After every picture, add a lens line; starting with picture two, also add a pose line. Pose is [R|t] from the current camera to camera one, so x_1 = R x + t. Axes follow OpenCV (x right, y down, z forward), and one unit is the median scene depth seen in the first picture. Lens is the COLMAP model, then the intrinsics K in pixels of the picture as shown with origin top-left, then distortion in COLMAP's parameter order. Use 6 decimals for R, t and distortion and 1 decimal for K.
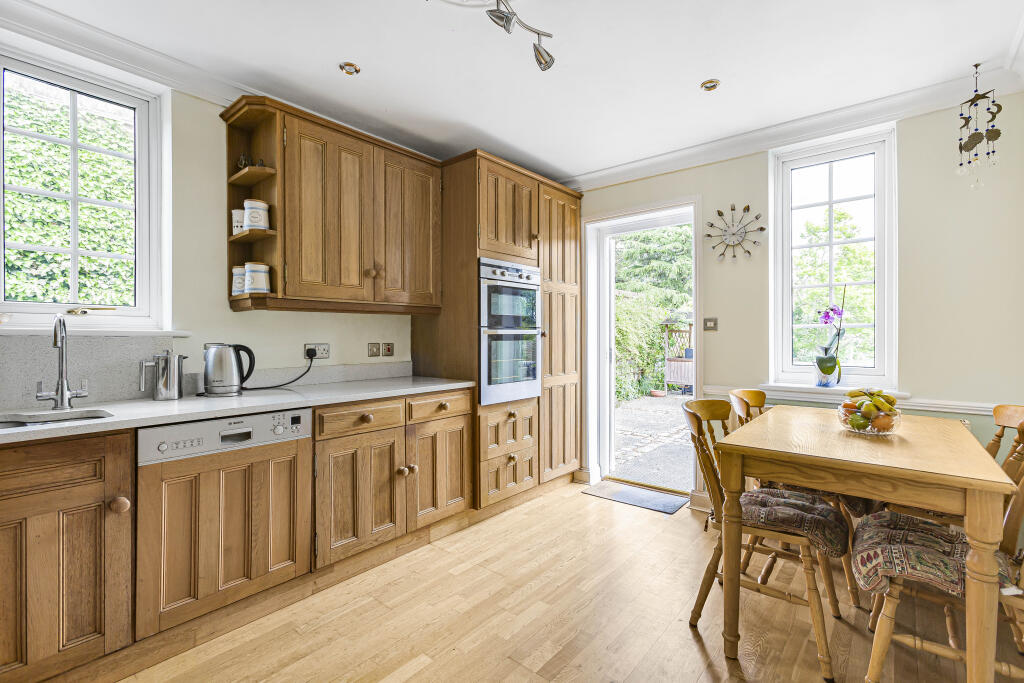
lens RADIAL K [[461.9, 0, 519.3], [0, 461.9, 334.8], [0, 0, 1]] dist [-0.007310, 0.006881]
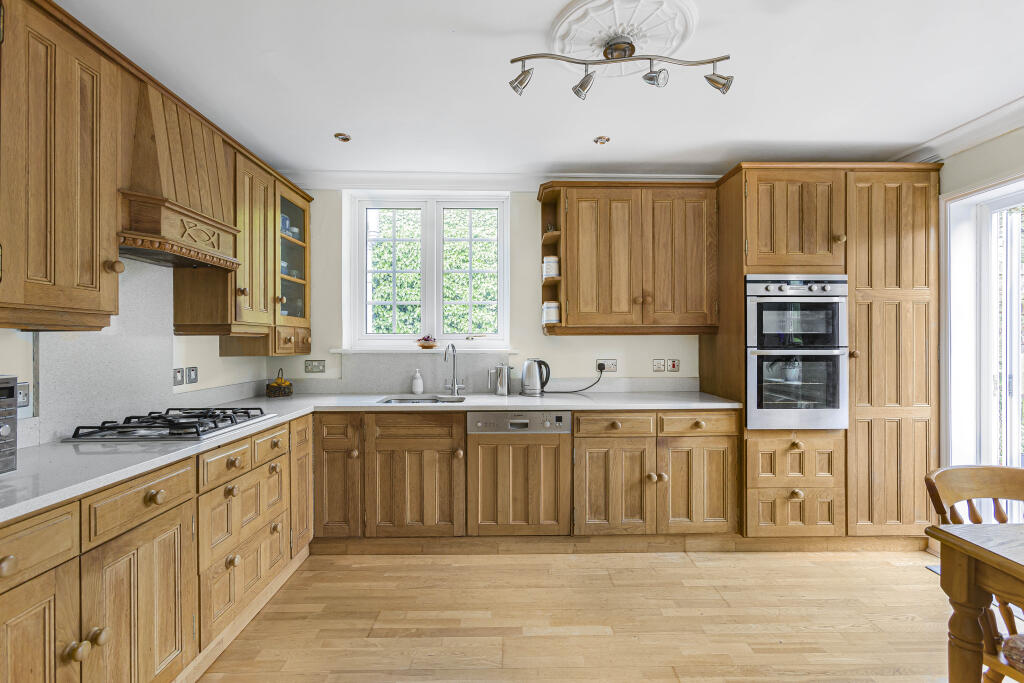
lens RADIAL K [[461.9, 0, 528.9], [0, 461.9, 339.0], [0, 0, 1]] dist [-0.007310, 0.006881]
pose [[0.657972, 0.002215, -0.753039, 0.378656], [0.001221, 0.999991, 0.004008, -0.043376], [0.753042, -0.003557, 0.657963, 0.034761]]
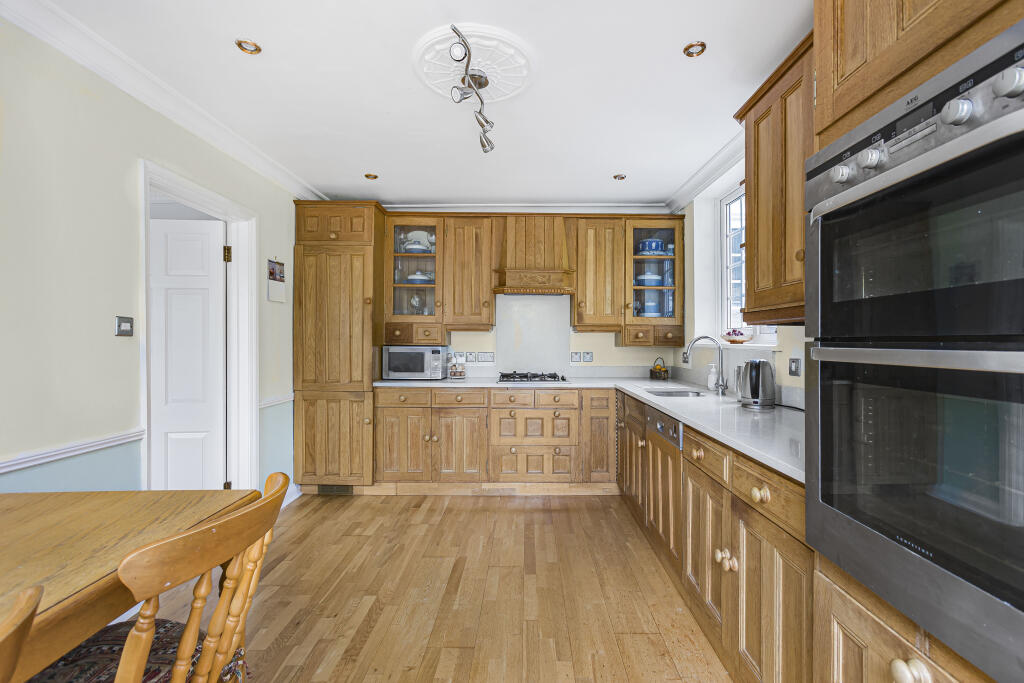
lens RADIAL K [[461.9, 0, 516.2], [0, 461.9, 340.8], [0, 0, 1]] dist [-0.007310, 0.006881]
pose [[-0.782666, 0.002036, -0.622438, 0.389335], [0.004205, 0.999989, -0.002017, -0.017739], [0.622427, -0.004196, -0.782666, 1.299888]]
